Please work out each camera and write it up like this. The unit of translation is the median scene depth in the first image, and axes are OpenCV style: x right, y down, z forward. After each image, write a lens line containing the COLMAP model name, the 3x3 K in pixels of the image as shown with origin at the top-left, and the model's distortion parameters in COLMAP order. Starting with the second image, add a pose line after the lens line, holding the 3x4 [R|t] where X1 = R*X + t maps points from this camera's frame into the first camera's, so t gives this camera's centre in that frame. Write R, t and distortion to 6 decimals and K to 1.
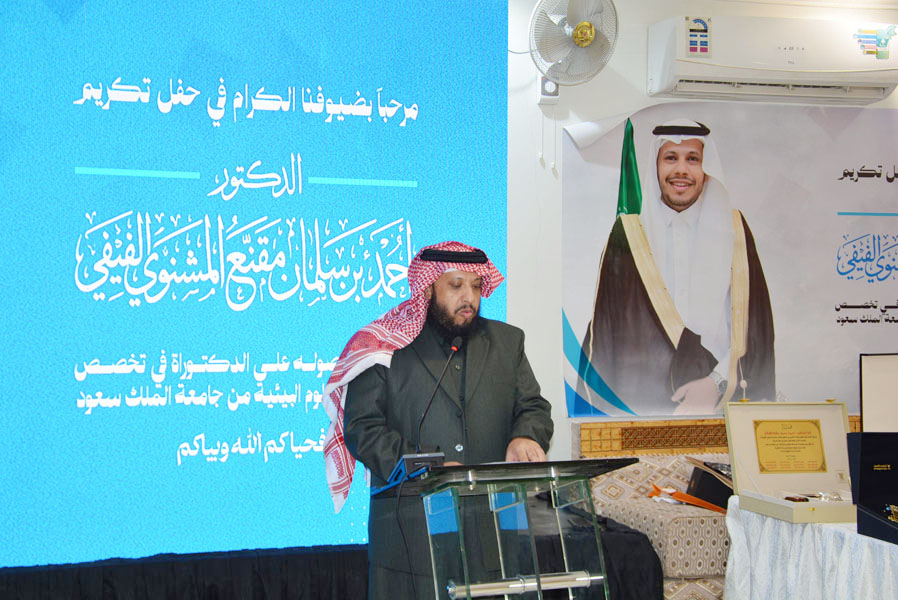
lens RADIAL K [[1359.5, 0, 455.1], [0, 1359.5, 297.4], [0, 0, 1]] dist [0.141758, 0.000000]
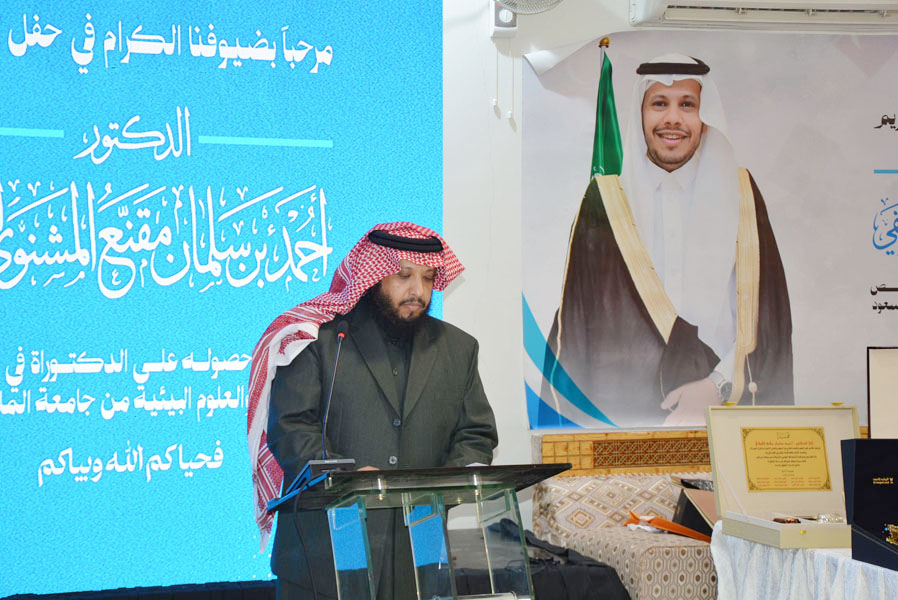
lens RADIAL K [[1881.9, 0, 450.1], [0, 1881.9, 301.2], [0, 0, 1]] dist [0.412038, 0.000000]
pose [[0.999866, -0.005068, 0.015537, 0.025581], [0.004879, 0.999914, 0.012165, -0.001499], [-0.015598, -0.012087, 0.999805, -0.149444]]
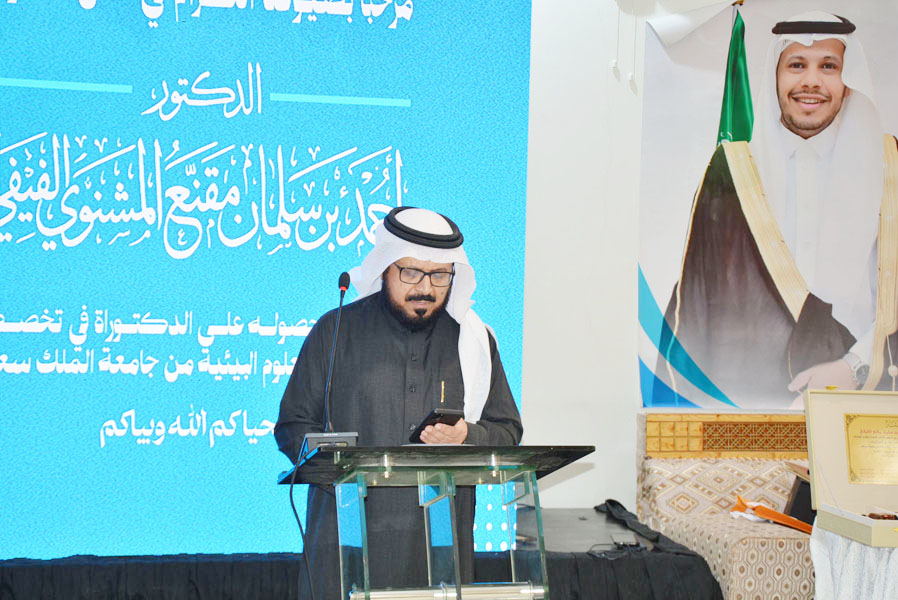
lens RADIAL K [[1857.5, 0, 420.4], [0, 1857.5, 303.9], [0, 0, 1]] dist [0.412373, 0.000000]
pose [[0.993127, 0.020525, -0.115226, 0.107273], [-0.017203, 0.999409, 0.029749, 0.001057], [0.115769, -0.027562, 0.992894, -0.079690]]
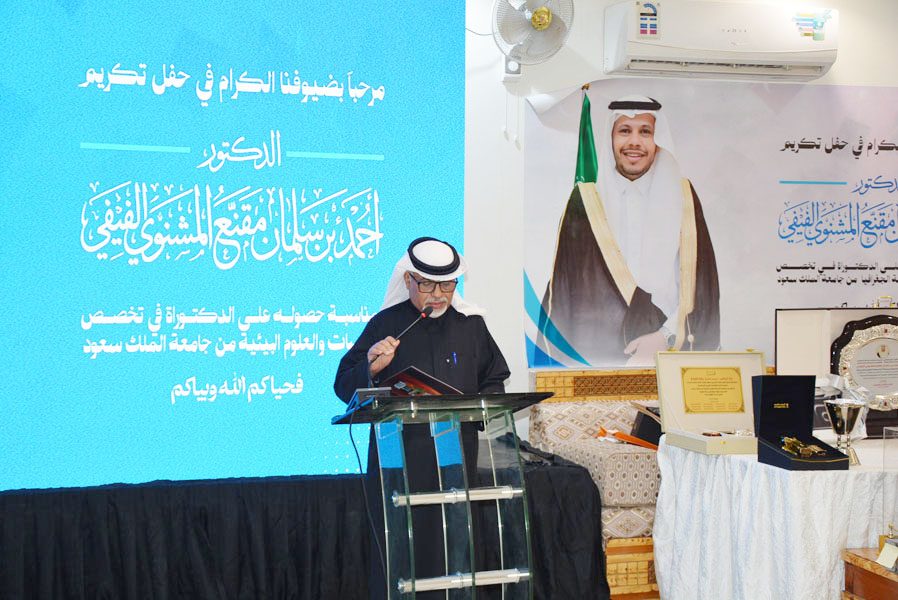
lens RADIAL K [[1359.5, 0, 450.8], [0, 1359.5, 298.8], [0, 0, 1]] dist [0.141758, 0.000000]
pose [[0.999990, 0.002681, -0.003636, 0.032745], [-0.002574, 0.999576, 0.029018, 0.000804], [0.003712, -0.029008, 0.999572, -0.132327]]
